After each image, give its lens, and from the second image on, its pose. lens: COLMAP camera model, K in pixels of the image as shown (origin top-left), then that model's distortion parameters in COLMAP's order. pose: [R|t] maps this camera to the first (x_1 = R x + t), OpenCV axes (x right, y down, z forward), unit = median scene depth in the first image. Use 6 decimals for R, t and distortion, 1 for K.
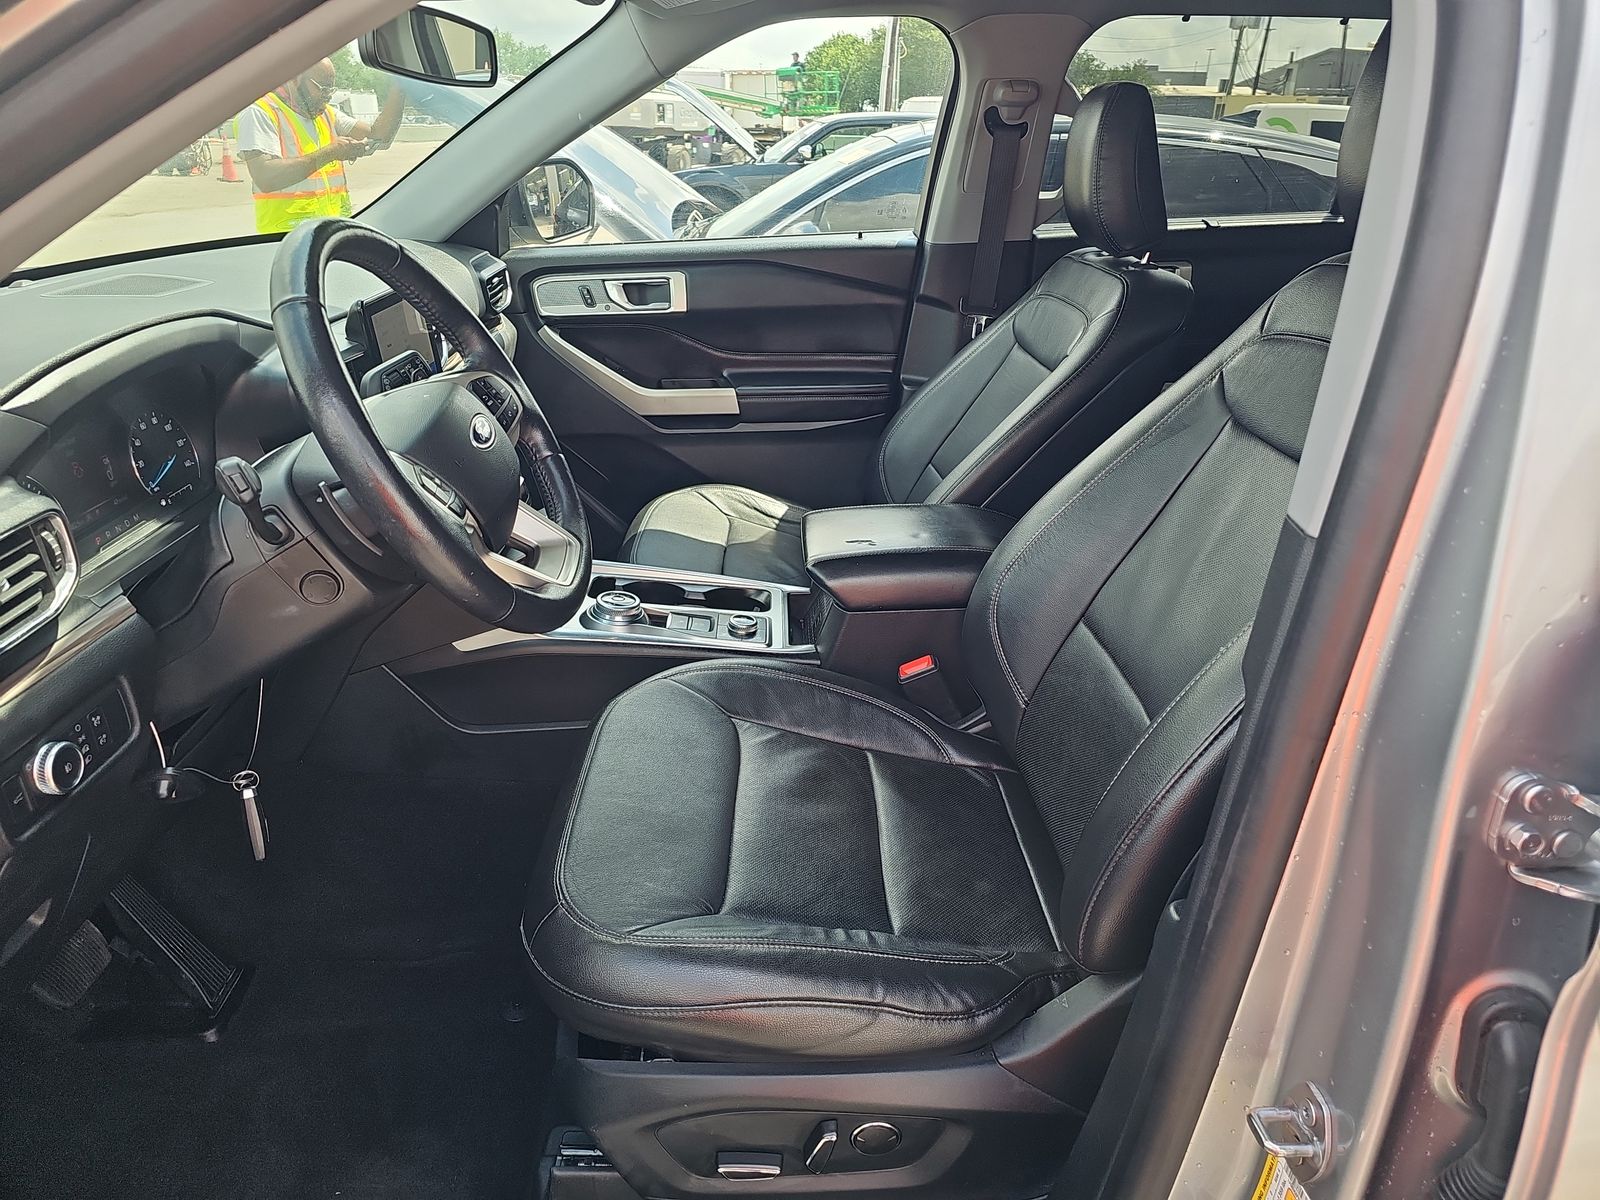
lens RADIAL K [[1062.7, 0, 798.2], [0, 1062.7, 610.5], [0, 0, 1]] dist [0.032975, -0.026731]
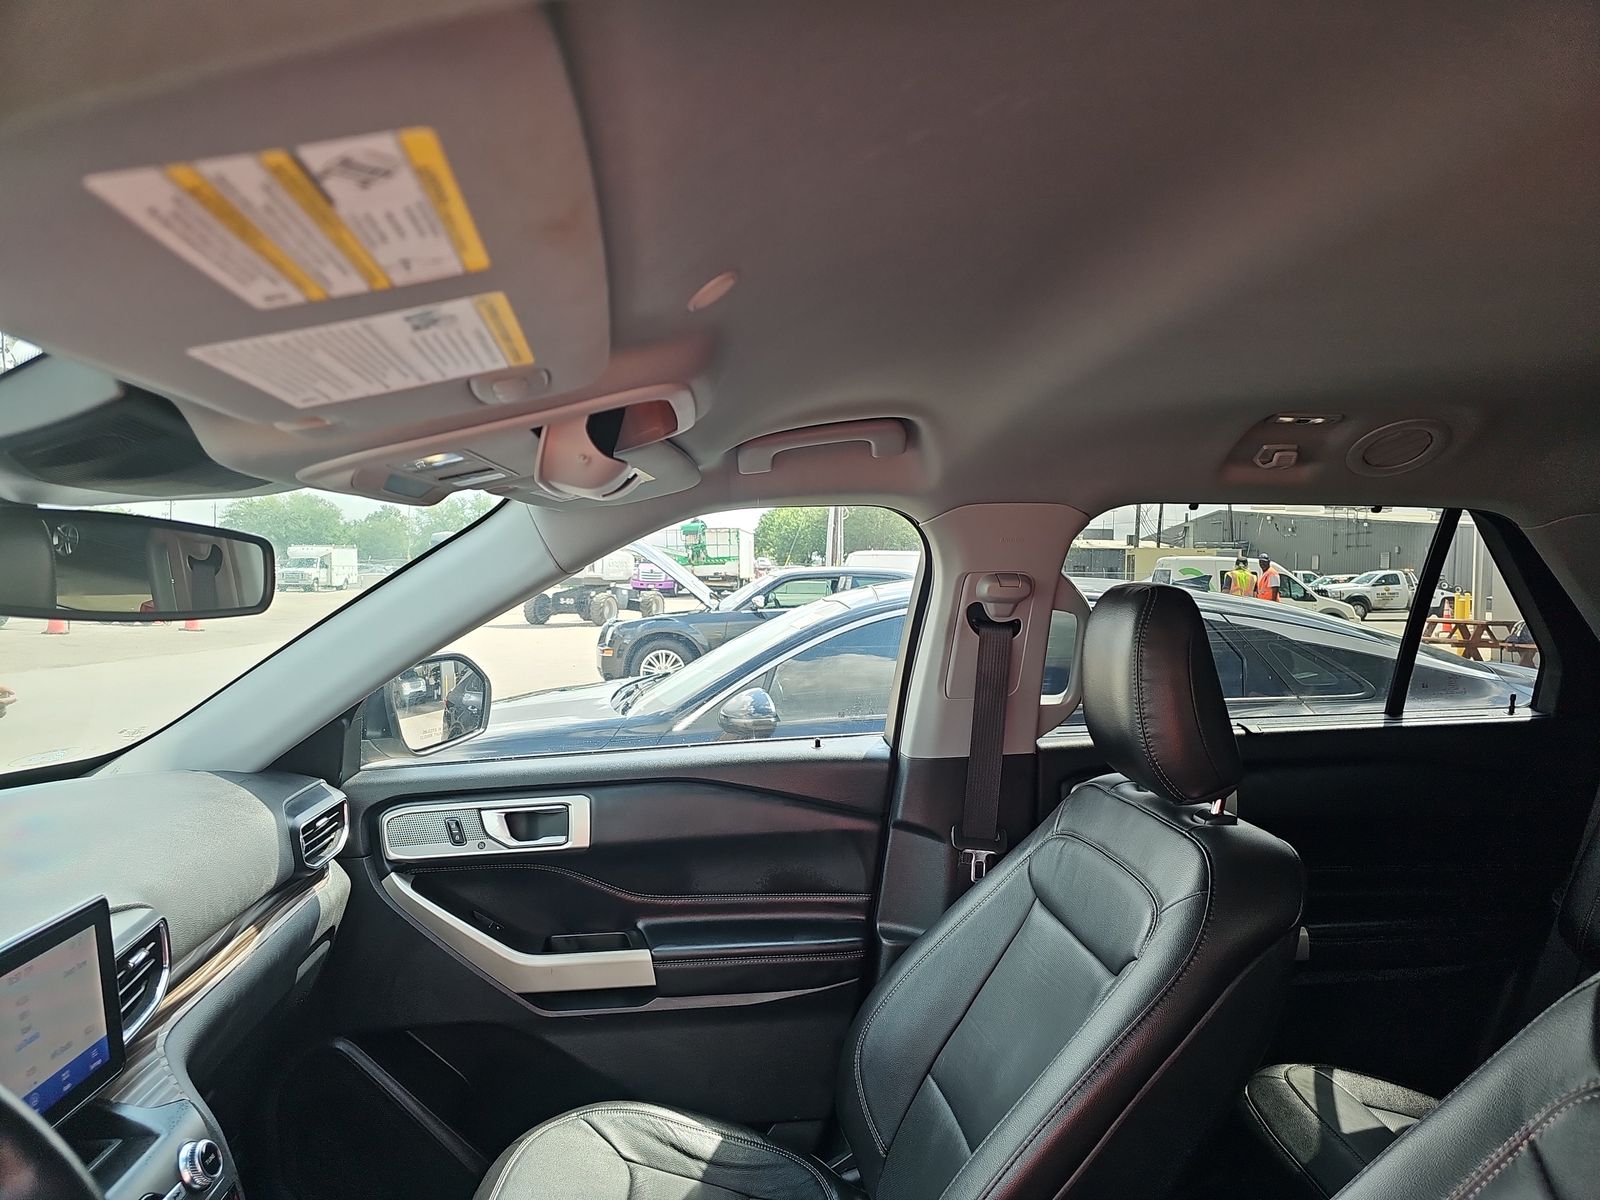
lens RADIAL K [[1062.7, 0, 782.7], [0, 1062.7, 584.7], [0, 0, 1]] dist [0.032975, -0.026731]
pose [[0.999627, -0.002140, 0.027242, 0.011444], [0.012909, 0.915654, -0.401759, -0.147437], [-0.024084, 0.401961, 0.915340, 0.237066]]
